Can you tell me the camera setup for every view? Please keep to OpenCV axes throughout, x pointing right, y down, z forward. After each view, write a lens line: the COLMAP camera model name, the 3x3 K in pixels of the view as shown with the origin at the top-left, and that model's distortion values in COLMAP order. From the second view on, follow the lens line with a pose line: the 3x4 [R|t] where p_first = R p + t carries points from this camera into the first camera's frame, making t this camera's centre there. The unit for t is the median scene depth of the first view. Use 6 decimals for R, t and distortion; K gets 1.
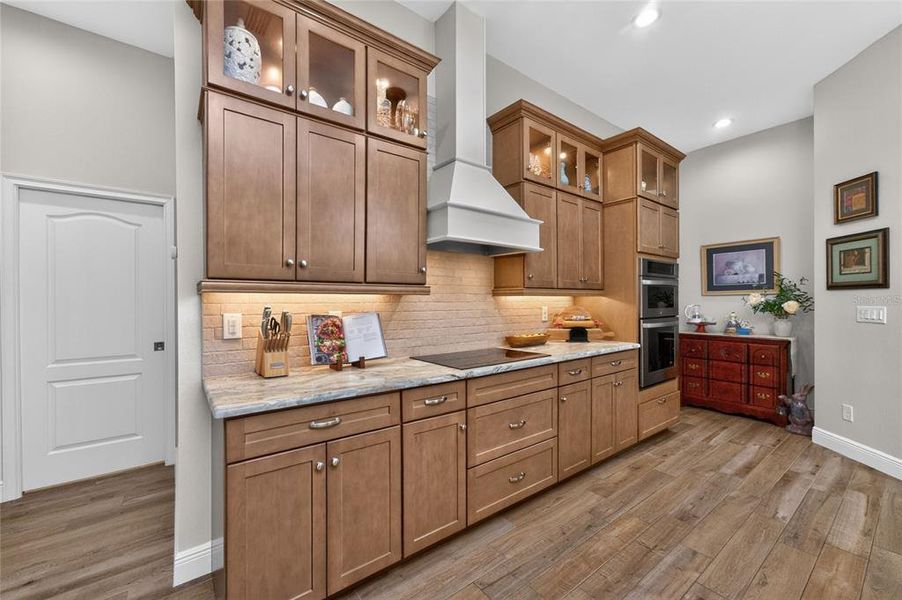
lens RADIAL K [[365.1, 0, 459.0], [0, 365.1, 303.6], [0, 0, 1]] dist [-0.016090, 0.001043]
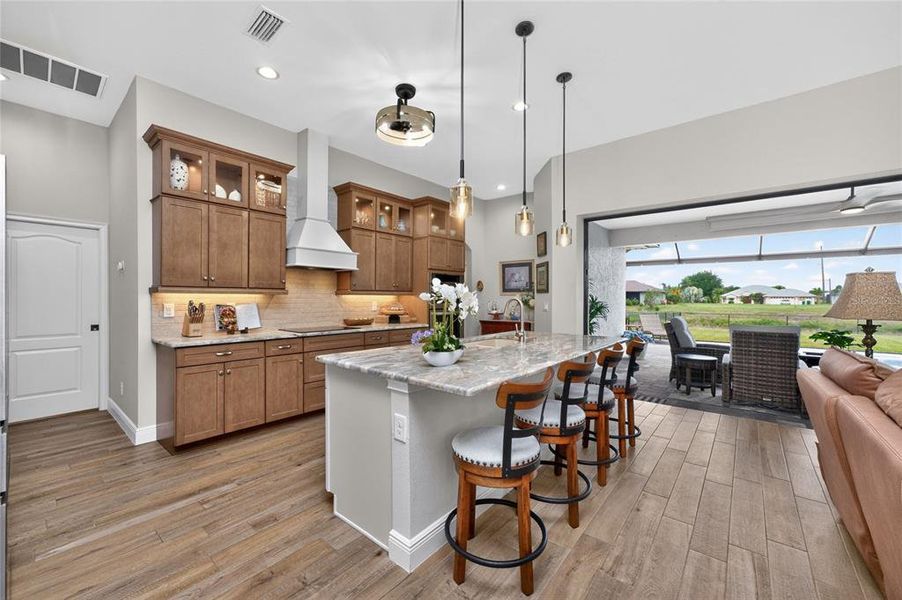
lens RADIAL K [[359.3, 0, 447.6], [0, 359.3, 301.0], [0, 0, 1]] dist [-0.001839, 0.000798]
pose [[0.979203, 0.006555, 0.202777, 0.342748], [-0.007278, 0.999970, 0.002819, -0.001473], [-0.202752, -0.004236, 0.979221, -0.934714]]
